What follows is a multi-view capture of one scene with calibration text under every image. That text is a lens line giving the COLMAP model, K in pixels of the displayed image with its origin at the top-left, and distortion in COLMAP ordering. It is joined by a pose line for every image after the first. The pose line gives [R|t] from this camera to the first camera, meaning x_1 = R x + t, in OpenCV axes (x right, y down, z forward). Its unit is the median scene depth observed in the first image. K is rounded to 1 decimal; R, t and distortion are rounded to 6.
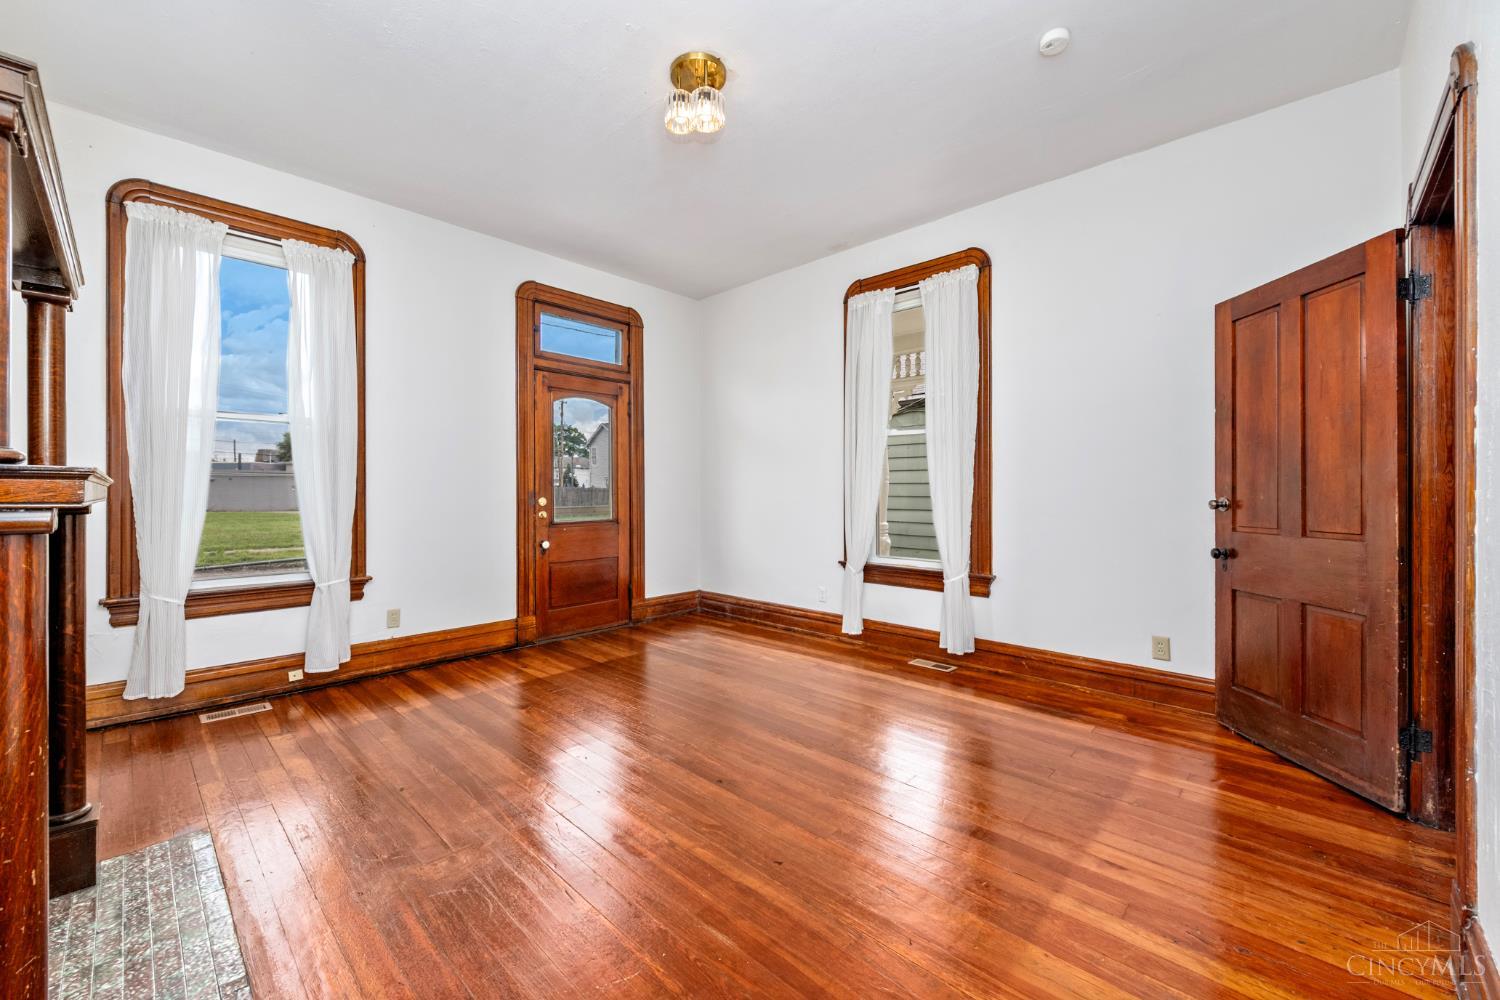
lens RADIAL K [[599.9, 0, 740.0], [0, 599.9, 491.3], [0, 0, 1]] dist [0.000117, -0.000974]
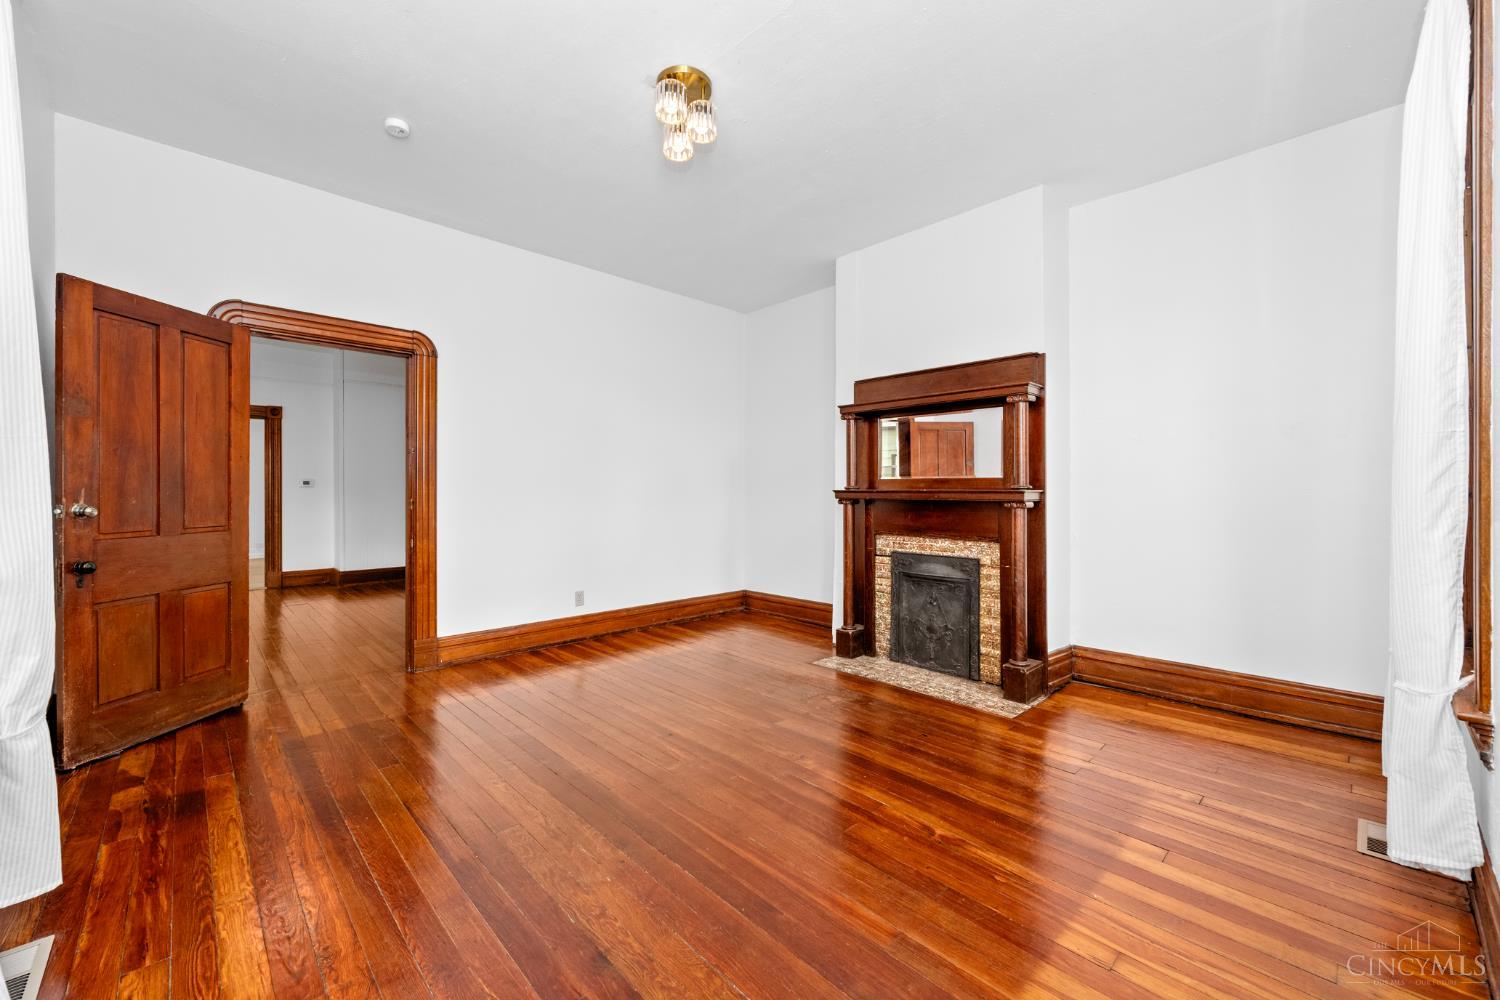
lens RADIAL K [[599.9, 0, 757.4], [0, 599.9, 495.6], [0, 0, 1]] dist [0.000117, -0.000974]
pose [[-0.999740, -0.001638, 0.022765, -0.138528], [-0.001513, 0.999984, 0.005505, -0.004966], [-0.022773, 0.005469, -0.999726, 1.314293]]
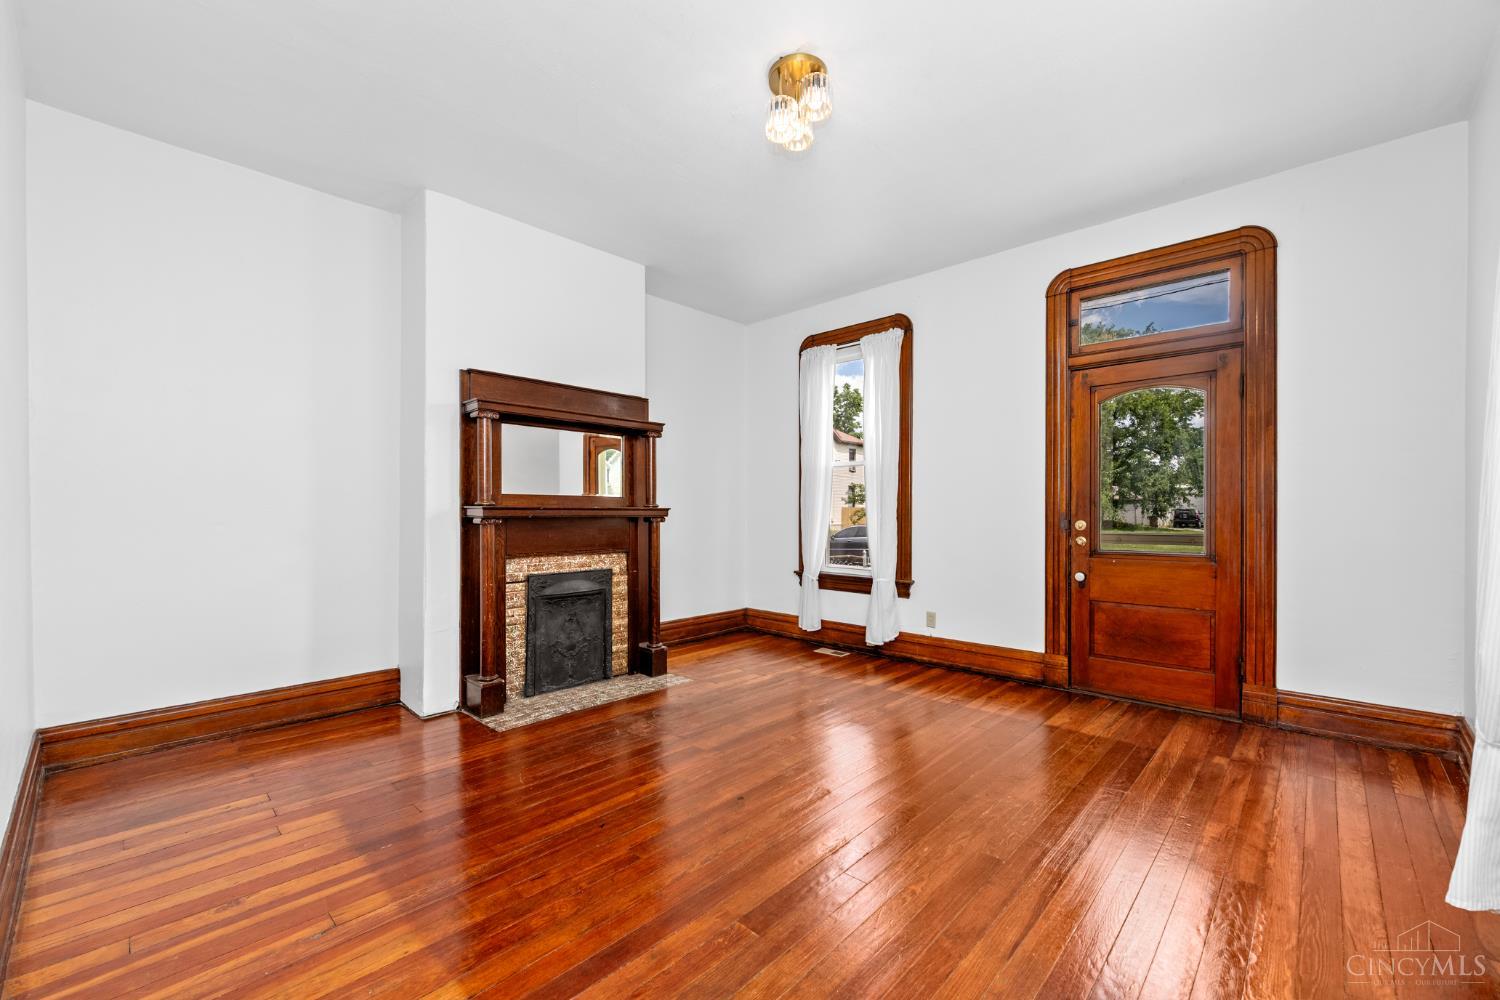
lens RADIAL K [[599.9, 0, 739.3], [0, 599.9, 515.9], [0, 0, 1]] dist [0.000117, -0.000974]
pose [[0.011698, 0.009314, -0.999888, 0.585799], [-0.000711, 0.999956, 0.009307, -0.004286], [0.999931, 0.000602, 0.011704, 0.587500]]
